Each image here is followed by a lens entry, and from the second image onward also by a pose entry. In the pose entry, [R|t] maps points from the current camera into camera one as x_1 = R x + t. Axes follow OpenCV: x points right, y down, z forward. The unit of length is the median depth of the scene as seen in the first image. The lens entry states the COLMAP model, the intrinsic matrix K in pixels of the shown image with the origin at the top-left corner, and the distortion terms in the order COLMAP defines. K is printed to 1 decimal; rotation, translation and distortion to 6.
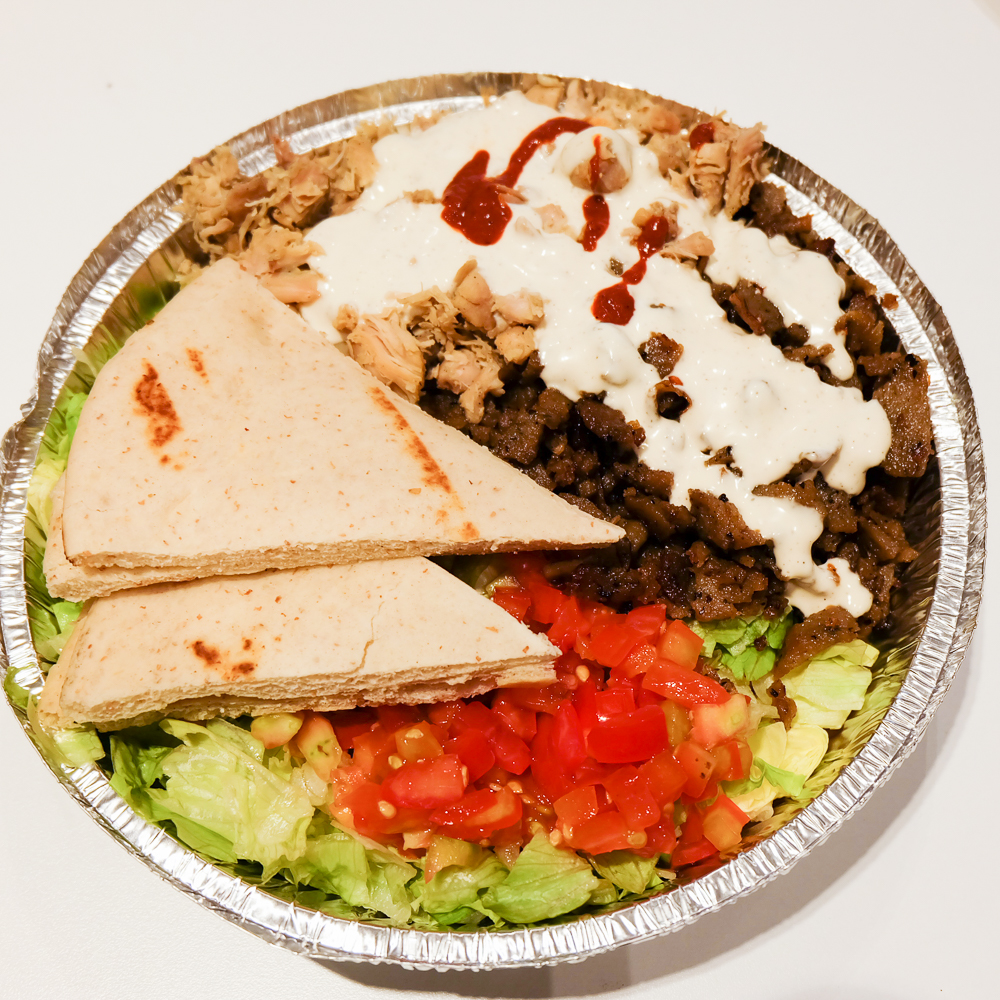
lens RADIAL K [[1489.4, 0, 500.0], [0, 1489.4, 500.0], [0, 0, 1]] dist [0.047832, 0.092629]
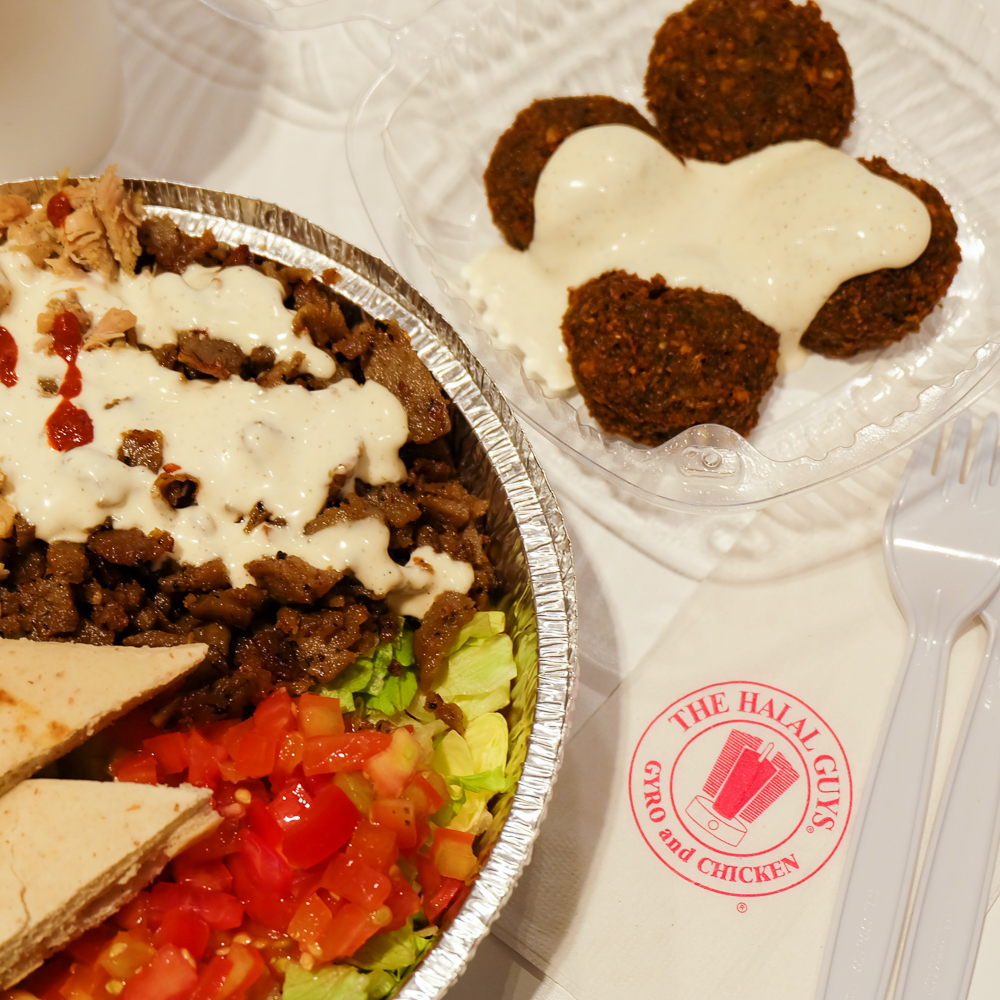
lens RADIAL K [[2150.0, 0, 604.0], [0, 2150.0, 500.9], [0, 0, 1]] dist [-0.041413, -0.065671]
pose [[0.831378, -0.494378, 0.253771, -0.005477], [0.489543, 0.867673, 0.086548, -0.046722], [-0.262978, 0.052278, 0.963384, -0.334776]]
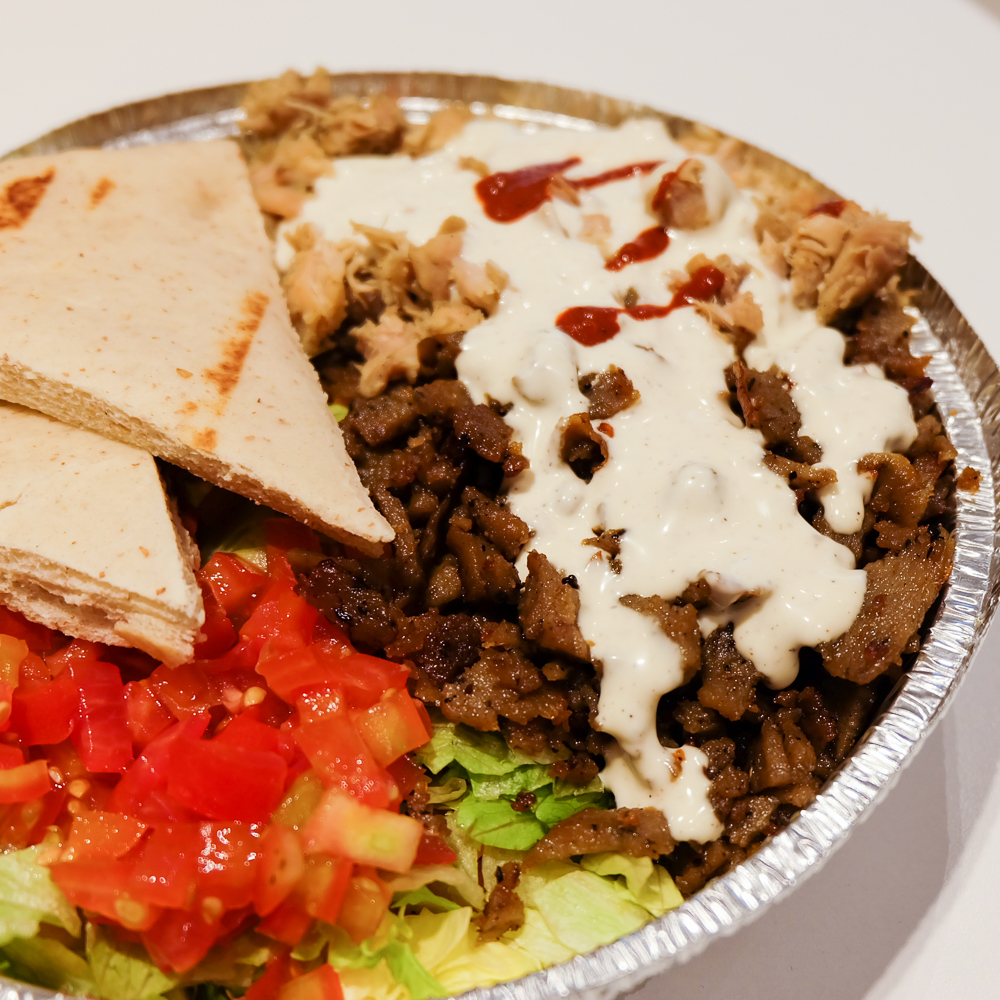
lens RADIAL K [[1469.5, 0, 500.0], [0, 1469.5, 500.0], [0, 0, 1]] dist [-0.008336, 0.031161]
pose [[0.844596, 0.372786, -0.384302, 0.358872], [-0.467560, 0.863260, -0.190186, 0.107372], [0.260854, 0.340314, 0.903406, 0.362088]]
